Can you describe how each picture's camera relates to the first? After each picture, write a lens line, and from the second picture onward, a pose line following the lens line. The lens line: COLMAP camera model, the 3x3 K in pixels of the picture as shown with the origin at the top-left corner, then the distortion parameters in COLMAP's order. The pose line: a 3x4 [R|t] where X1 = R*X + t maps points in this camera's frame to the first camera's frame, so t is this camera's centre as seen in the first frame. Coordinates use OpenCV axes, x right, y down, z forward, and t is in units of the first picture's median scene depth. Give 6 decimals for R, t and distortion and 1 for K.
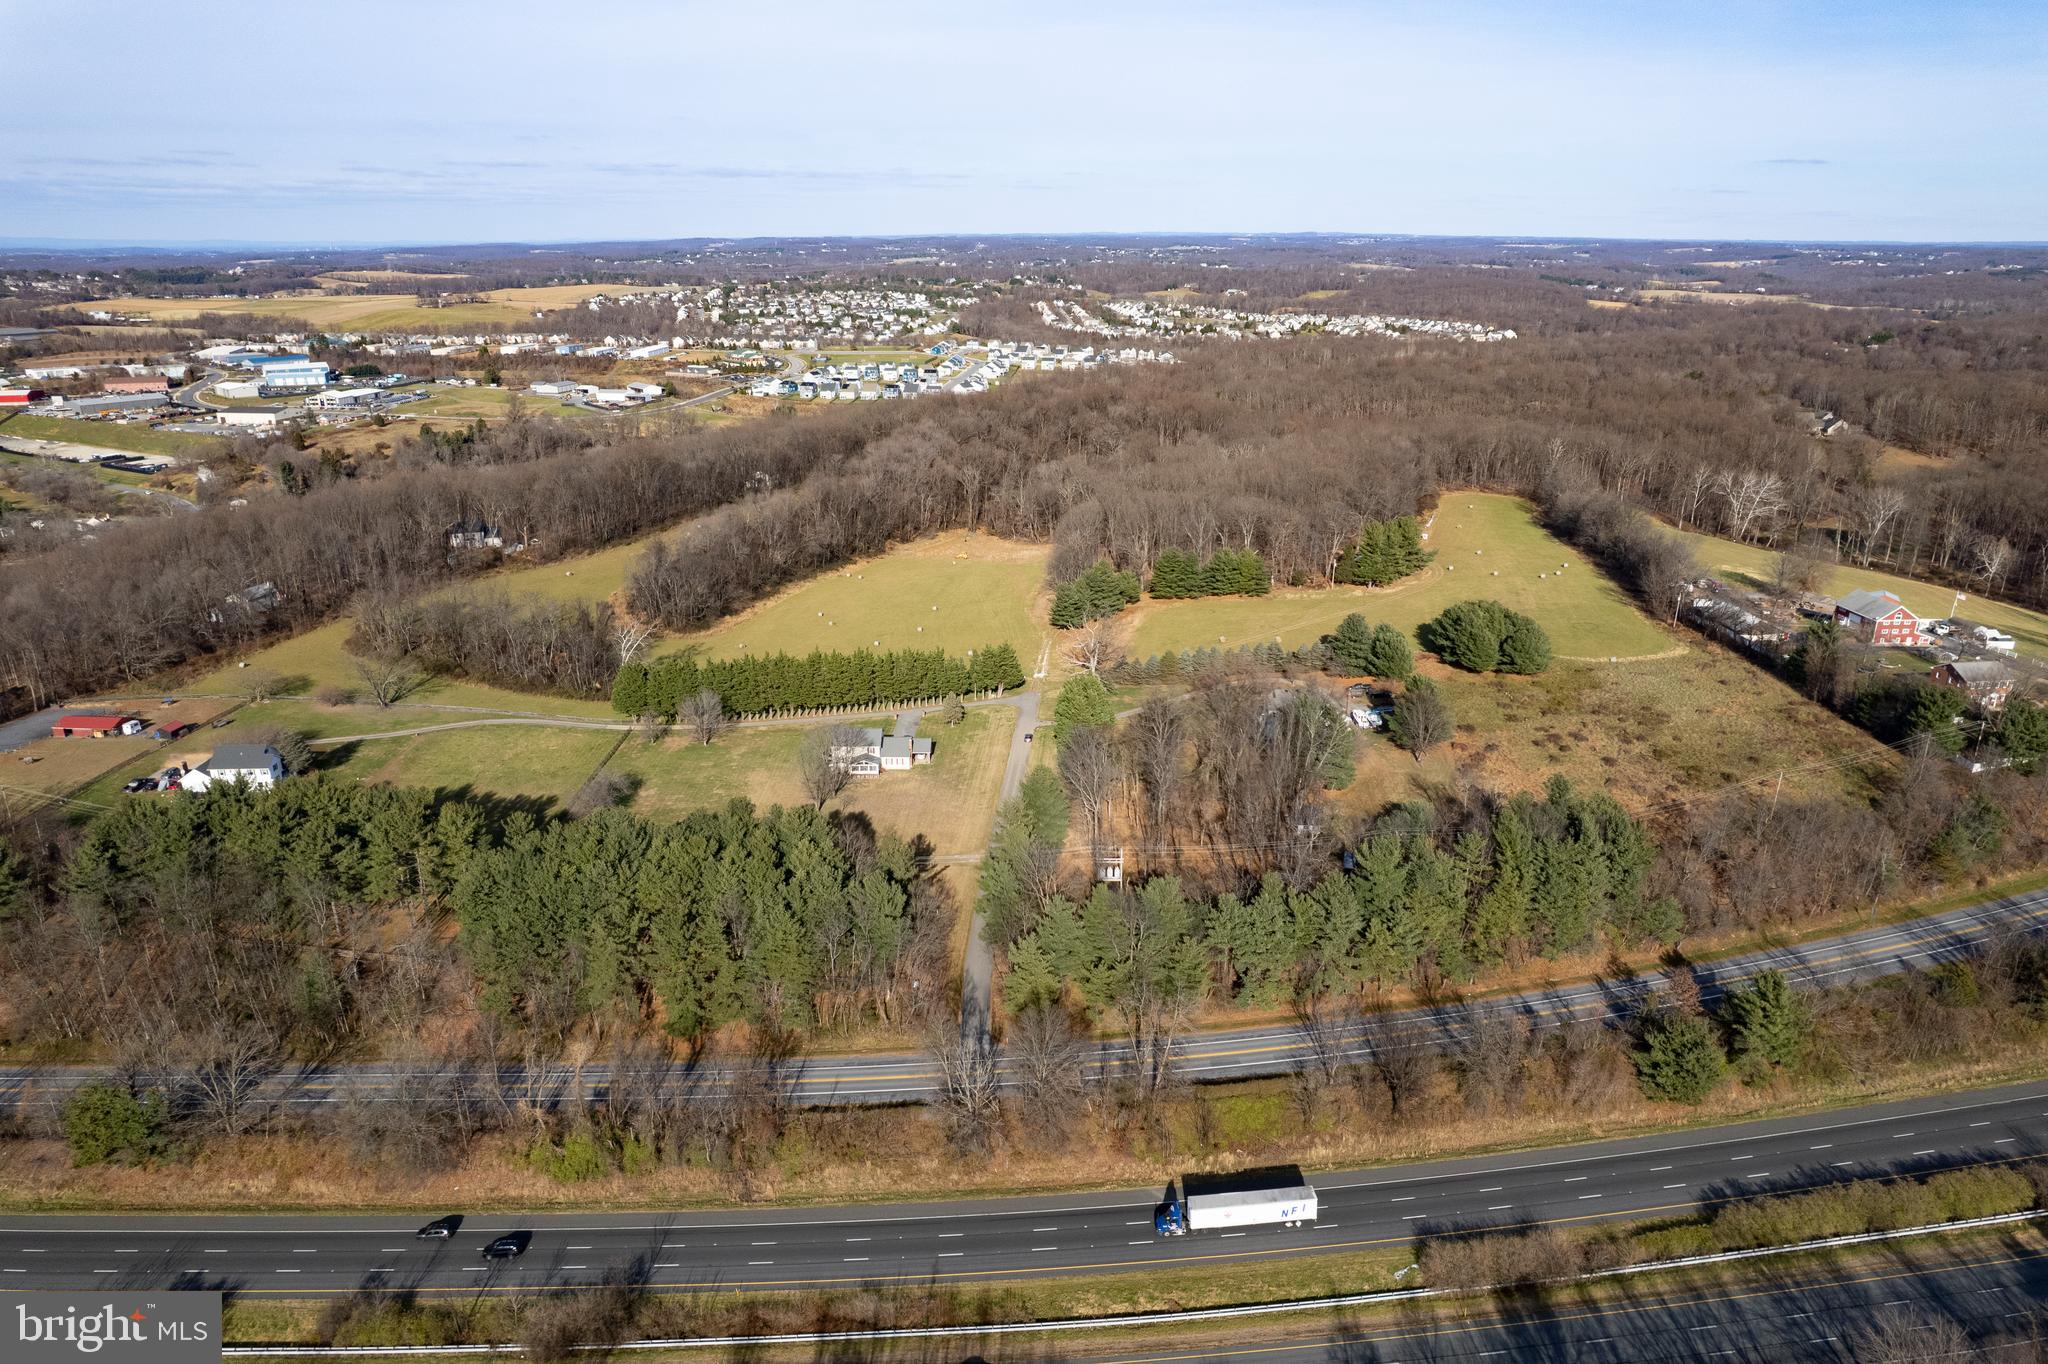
lens RADIAL K [[1299.7, 0, 1037.7], [0, 1299.7, 684.4], [0, 0, 1]] dist [-0.077174, 0.065825]
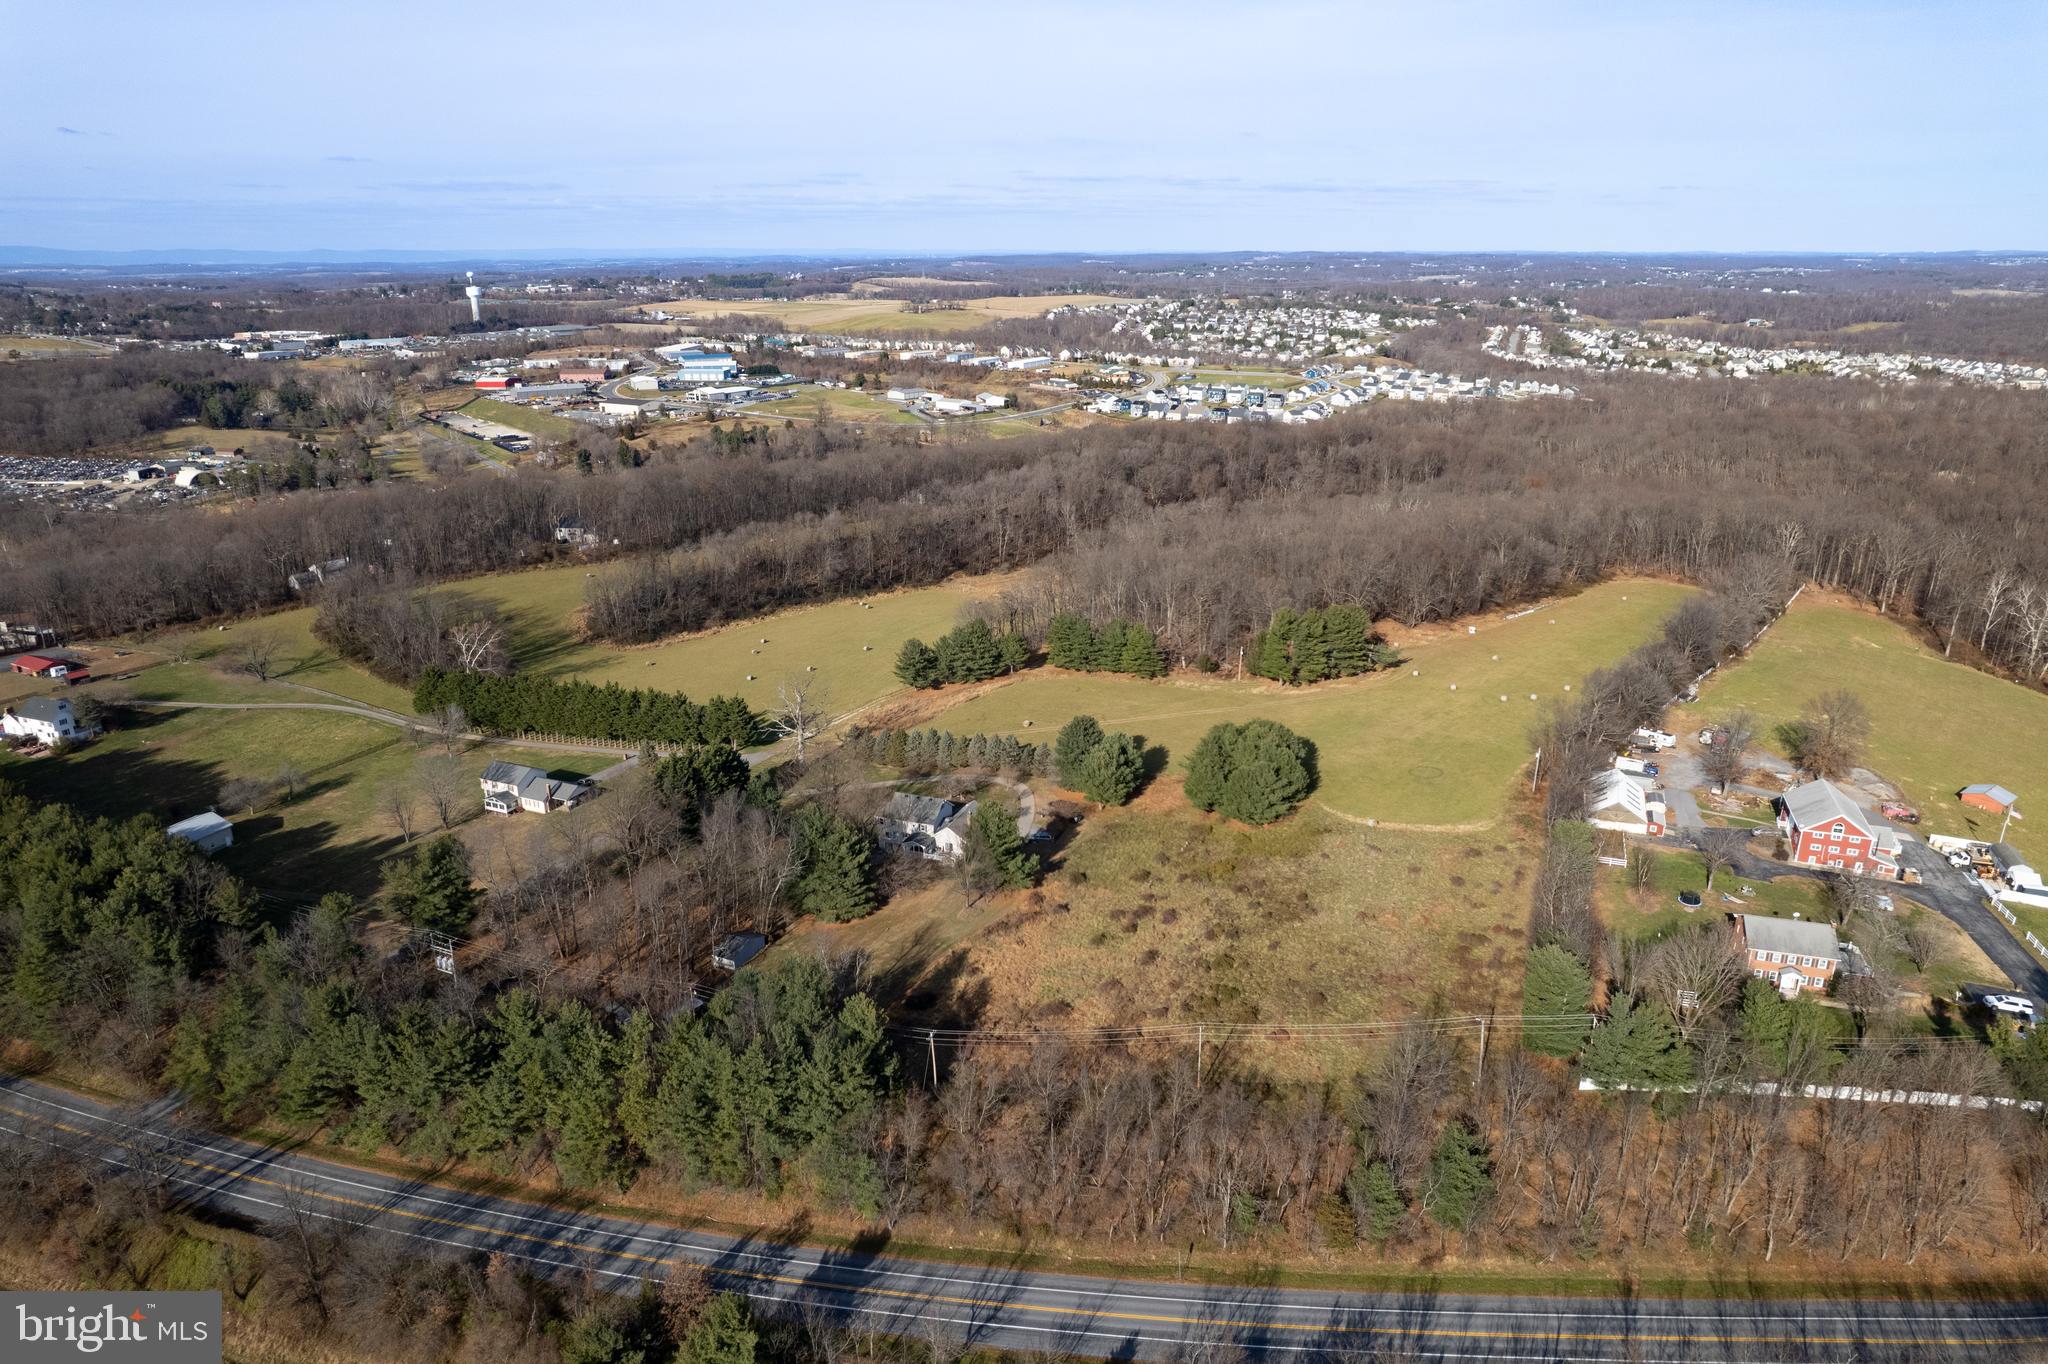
lens RADIAL K [[1299.7, 0, 1037.7], [0, 1299.7, 684.4], [0, 0, 1]] dist [-0.077174, 0.065825]
pose [[0.917896, 0.127110, -0.375911, 0.087417], [-0.130792, 0.991284, 0.015824, -0.013952], [0.374646, 0.034642, 0.926521, 0.034426]]
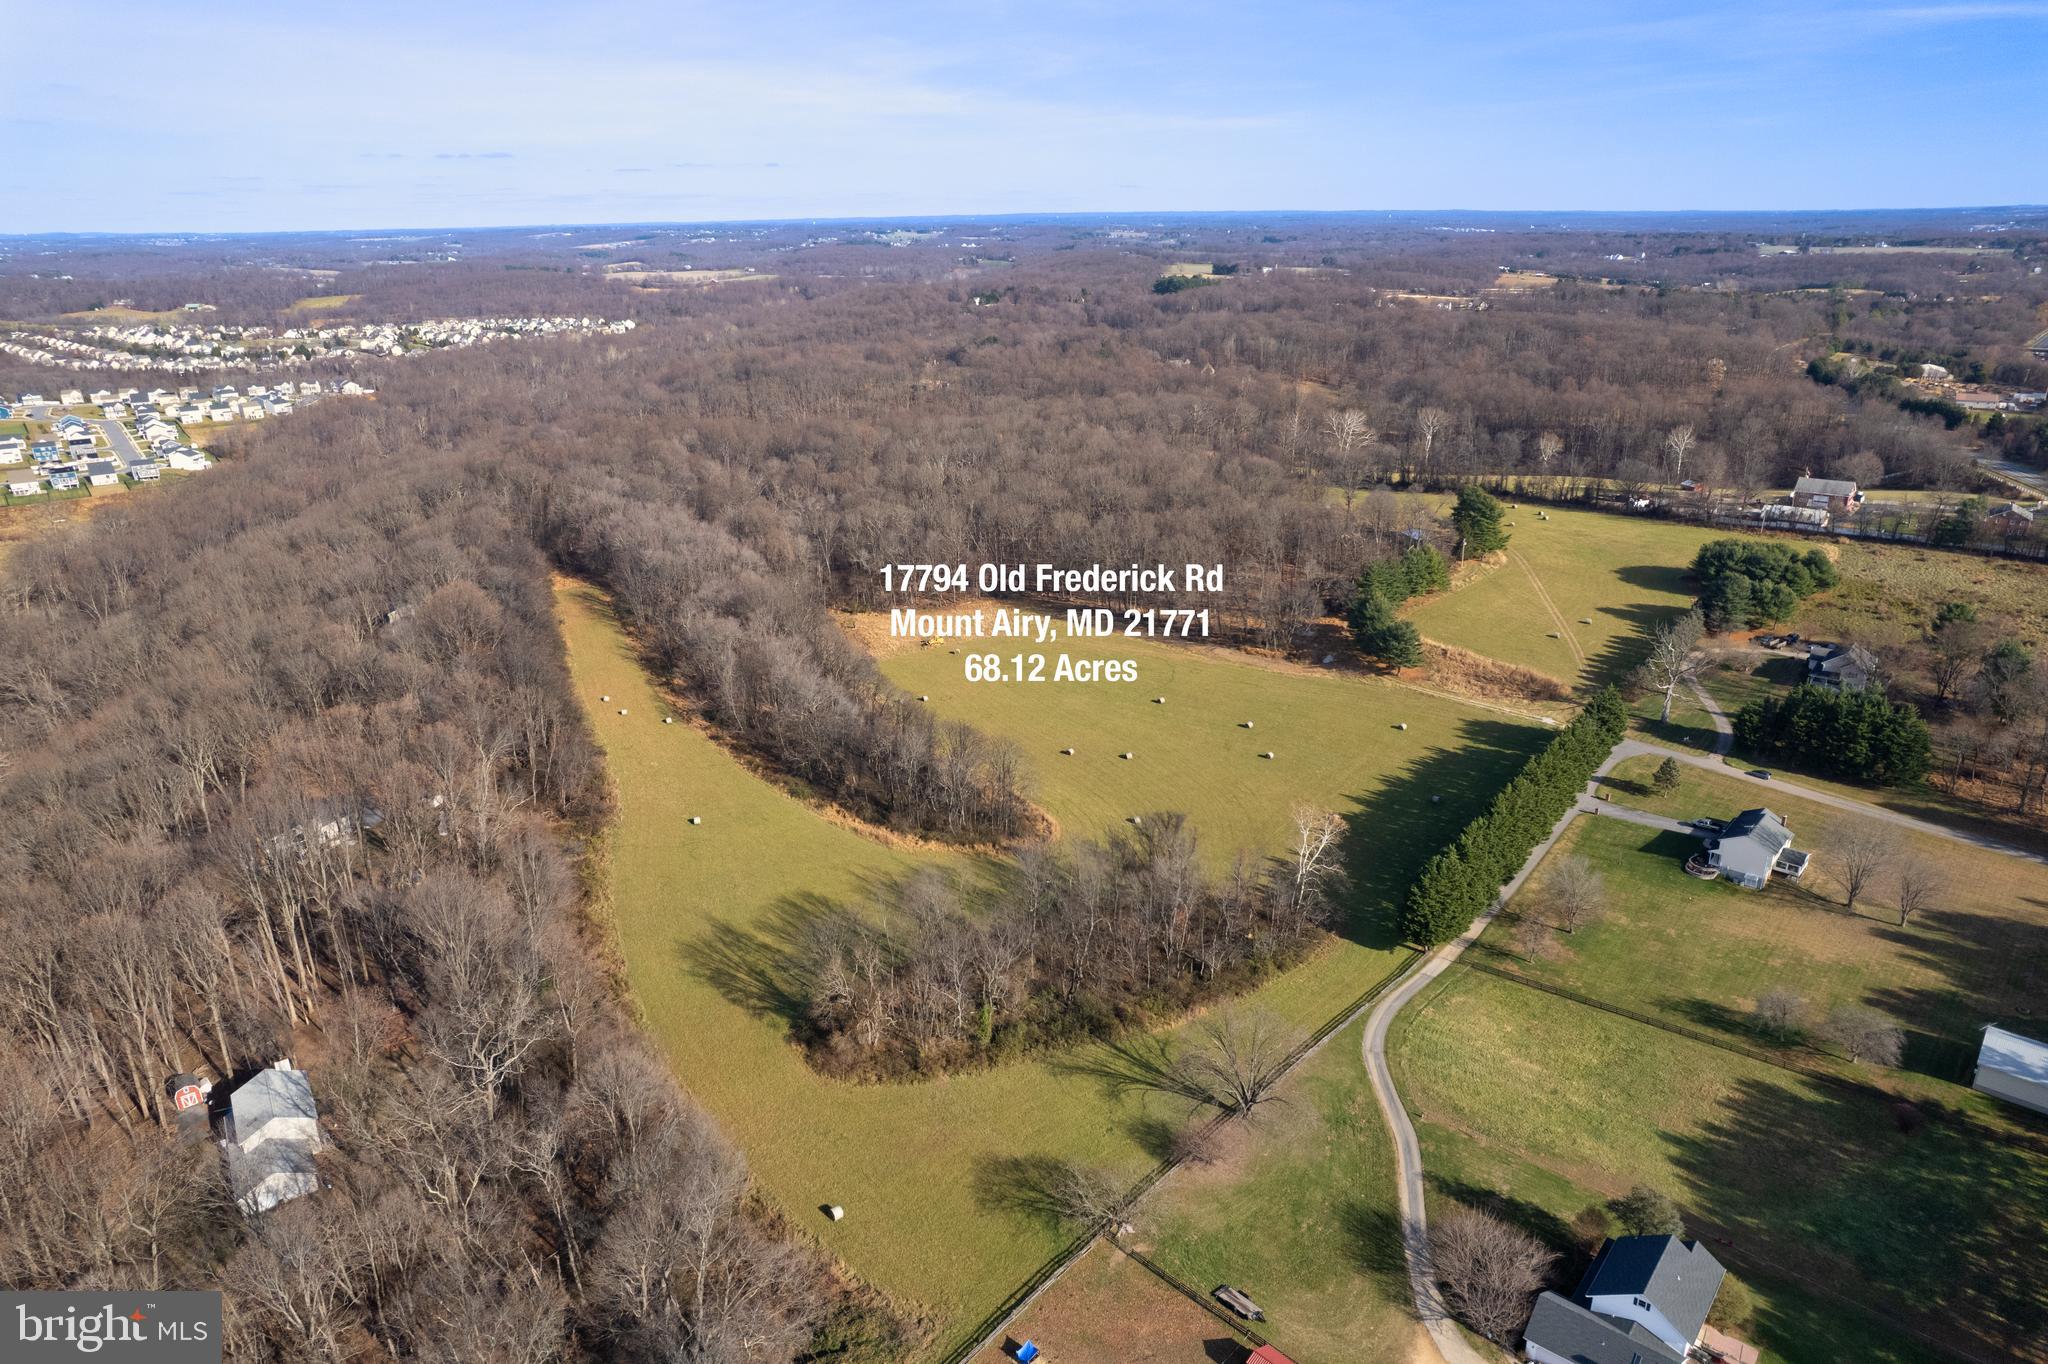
lens RADIAL K [[1299.7, 0, 1037.7], [0, 1299.7, 684.4], [0, 0, 1]] dist [-0.077174, 0.065825]
pose [[0.676260, -0.264749, 0.687445, -0.148603], [0.259610, 0.958969, 0.113932, -0.039876], [-0.689402, 0.101420, 0.717244, 0.111754]]
